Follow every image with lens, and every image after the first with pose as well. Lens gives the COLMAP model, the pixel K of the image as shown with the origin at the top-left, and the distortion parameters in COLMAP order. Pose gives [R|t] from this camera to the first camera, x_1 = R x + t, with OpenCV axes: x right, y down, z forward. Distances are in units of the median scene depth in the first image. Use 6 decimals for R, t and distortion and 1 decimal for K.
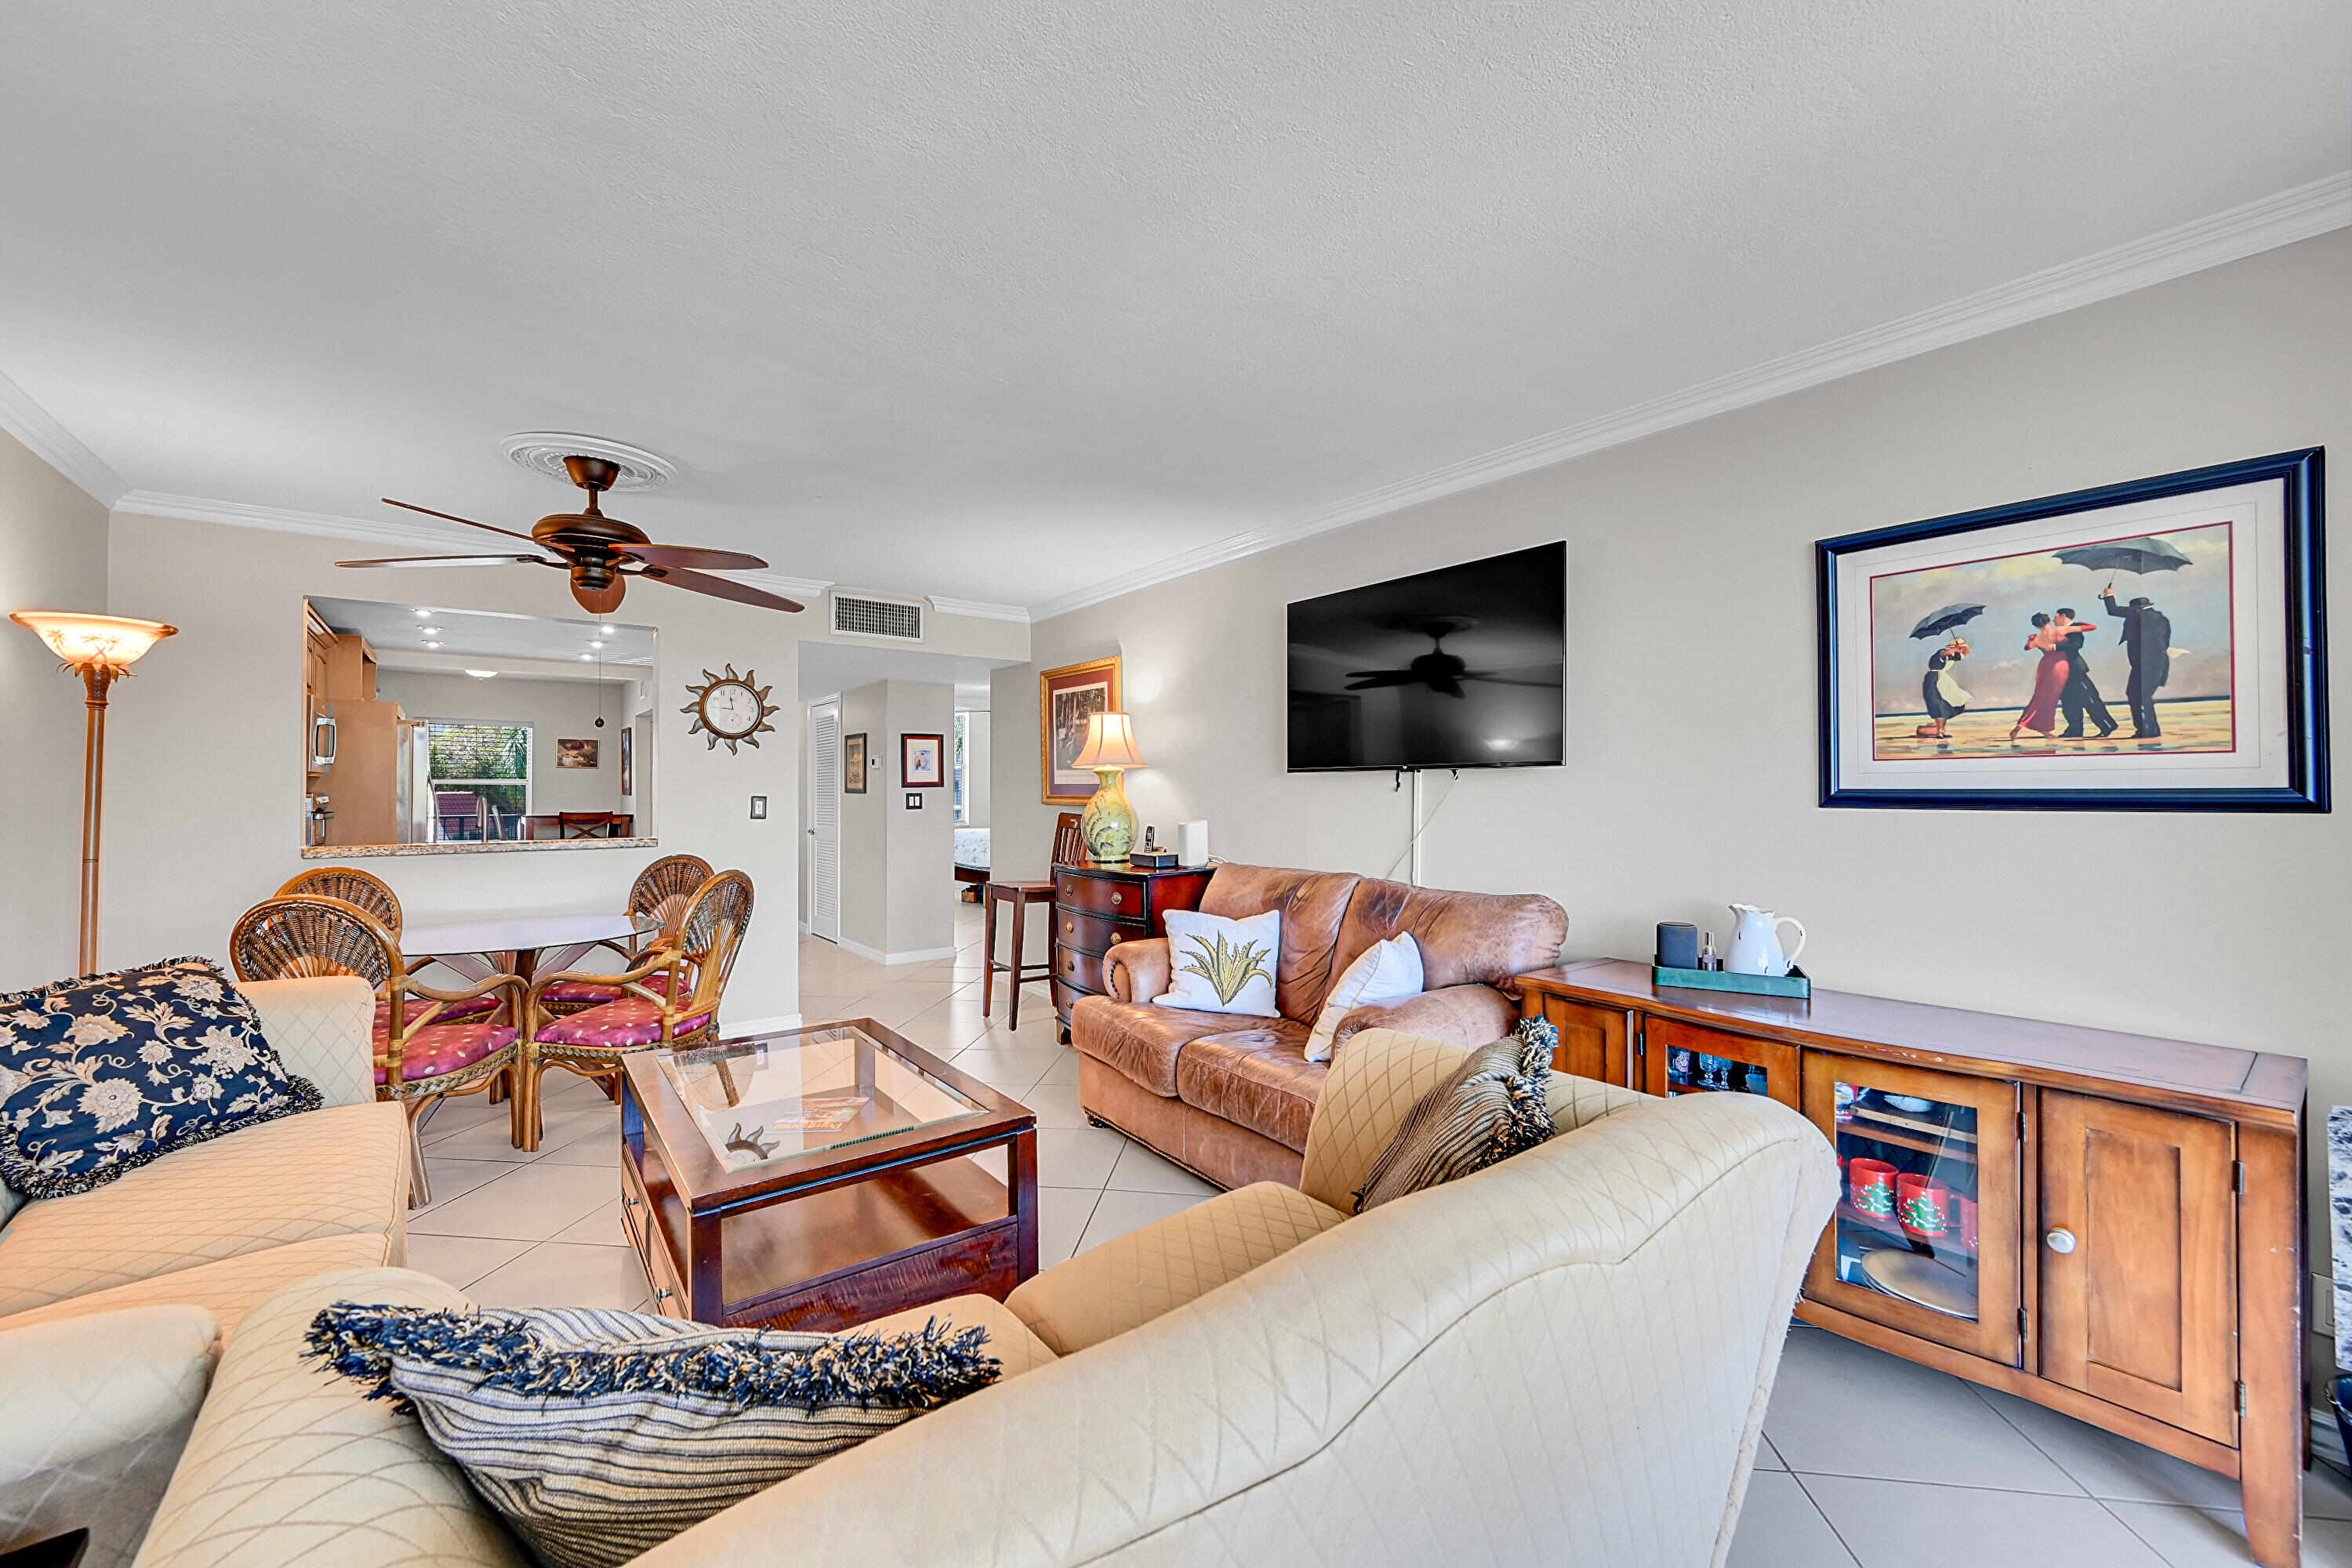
lens RADIAL K [[911.9, 0, 1162.5], [0, 911.9, 783.9], [0, 0, 1]] dist [-0.019162, 0.000783]
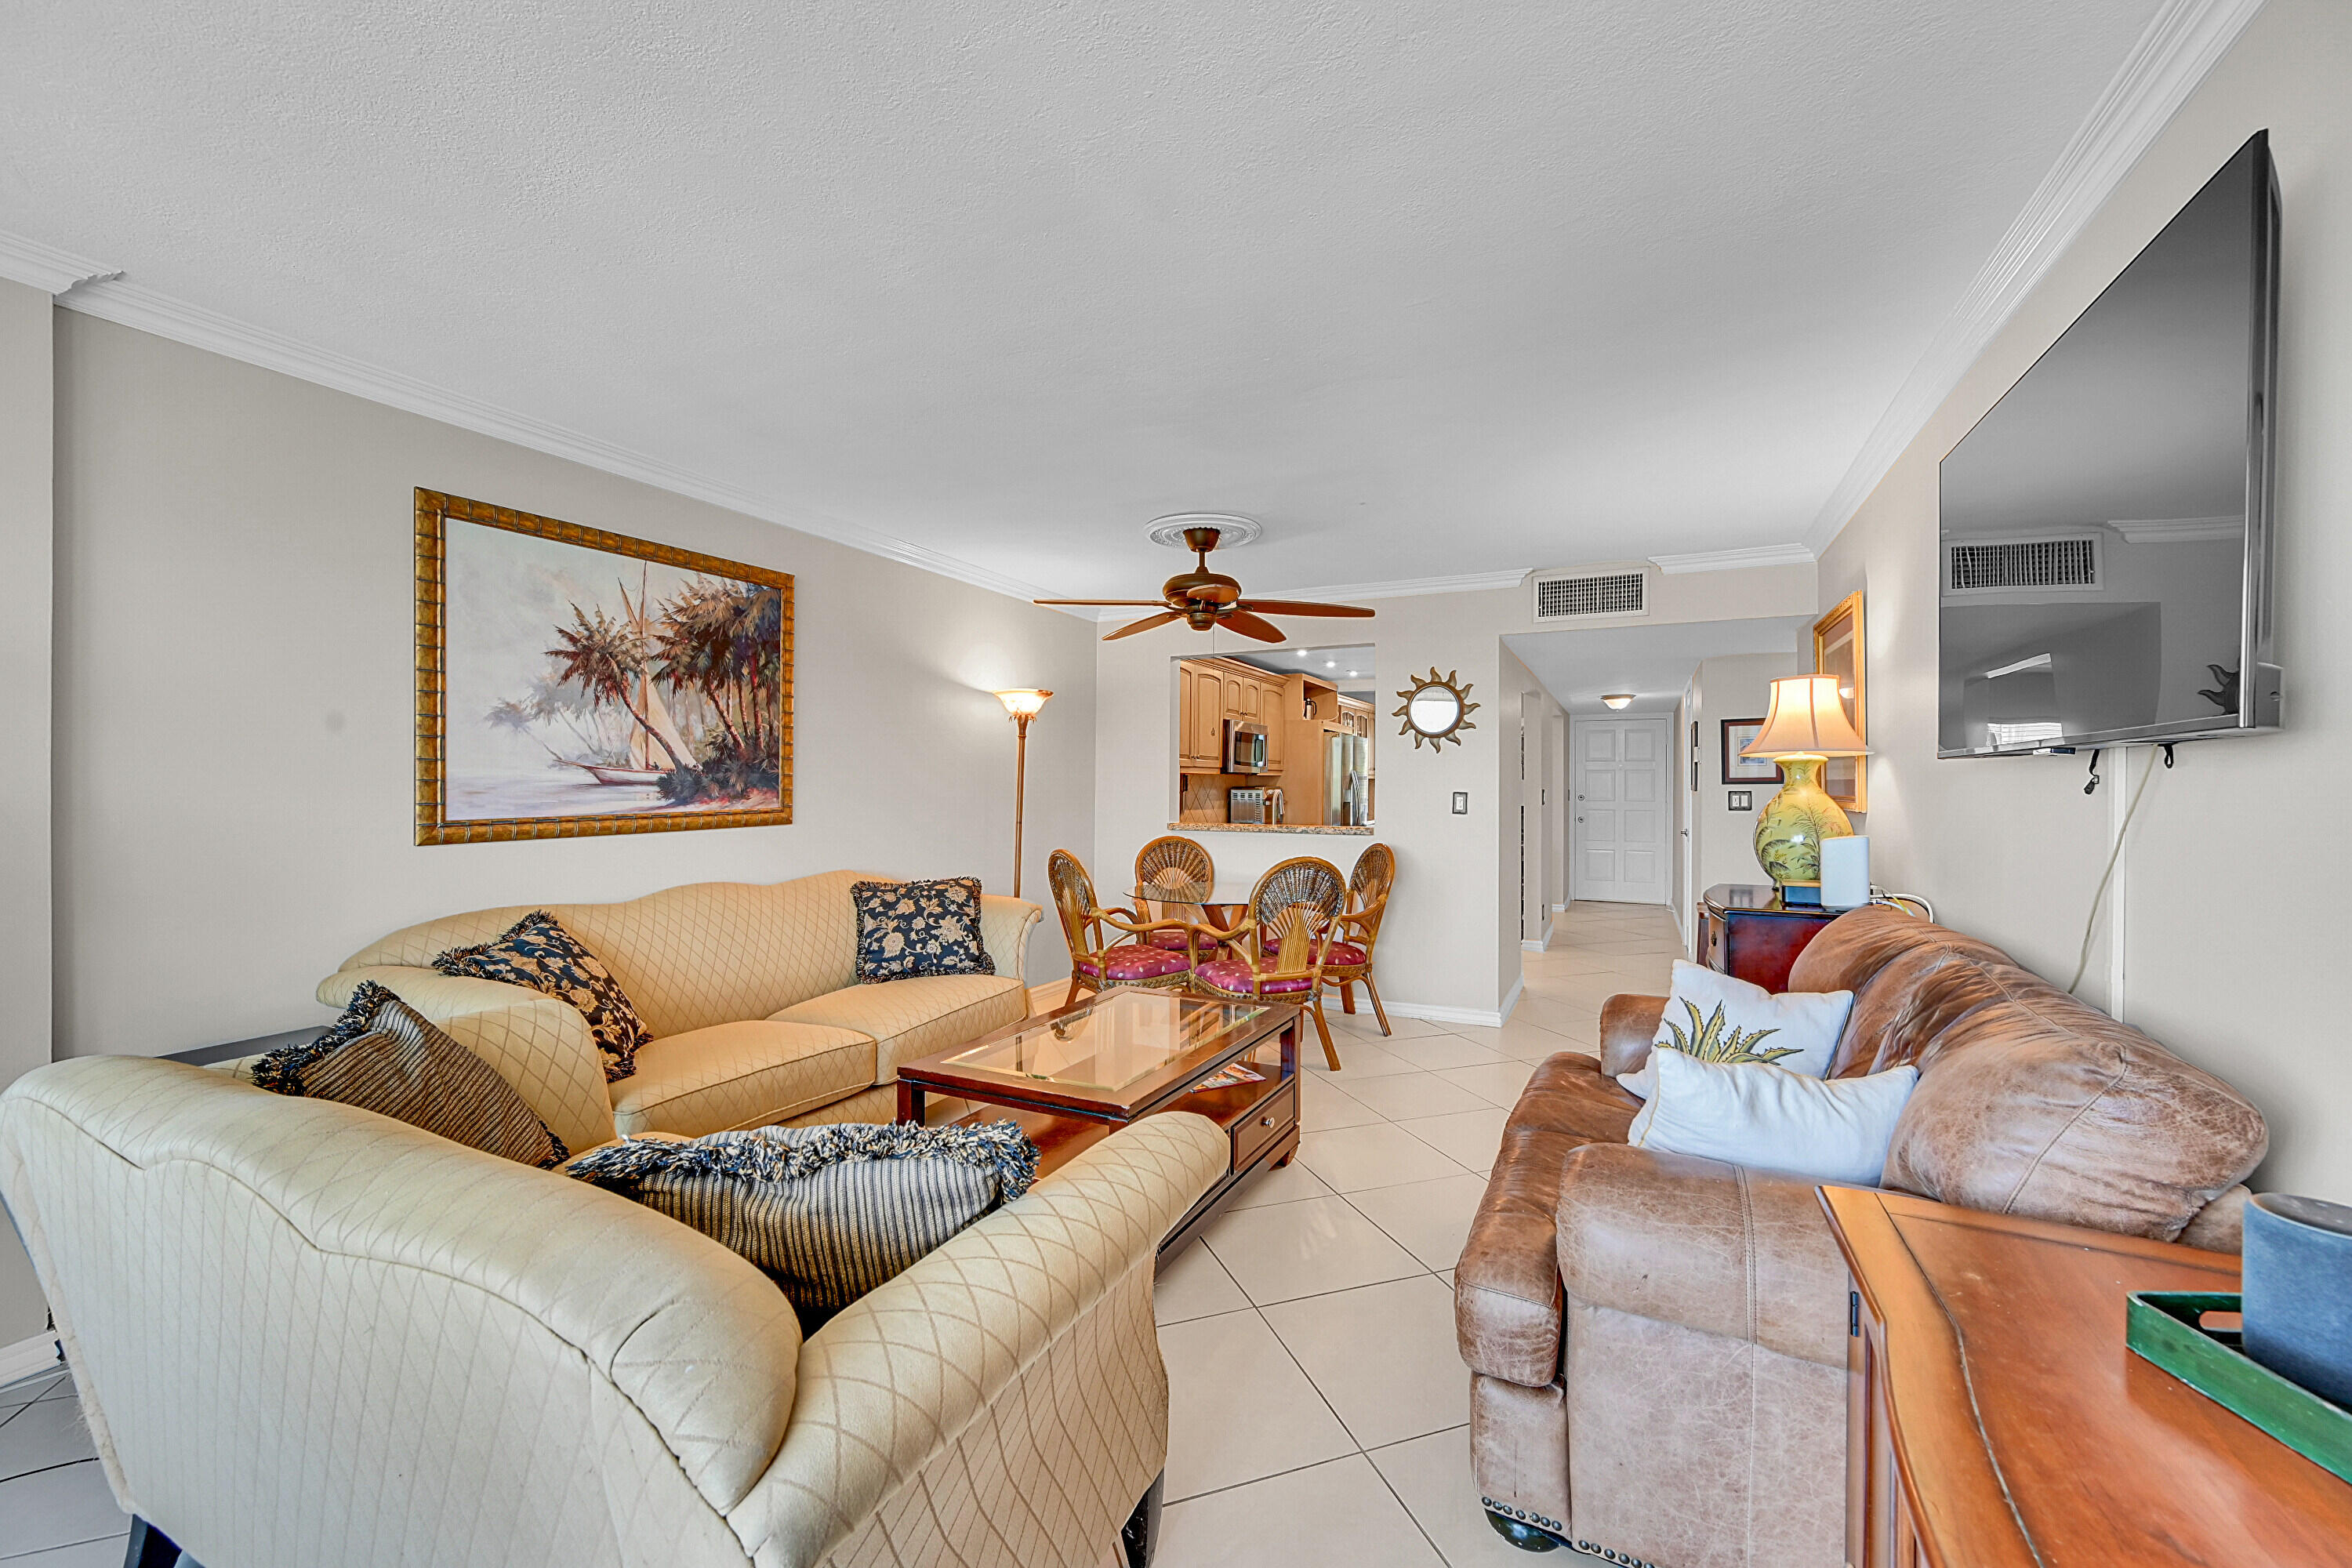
lens RADIAL K [[911.9, 0, 1172.9], [0, 911.9, 778.7], [0, 0, 1]] dist [-0.019162, 0.000783]
pose [[0.442631, -0.003729, -0.896696, 0.522867], [0.001597, 0.999993, -0.003370, 0.001845], [0.896702, 0.000060, 0.442634, 0.393126]]
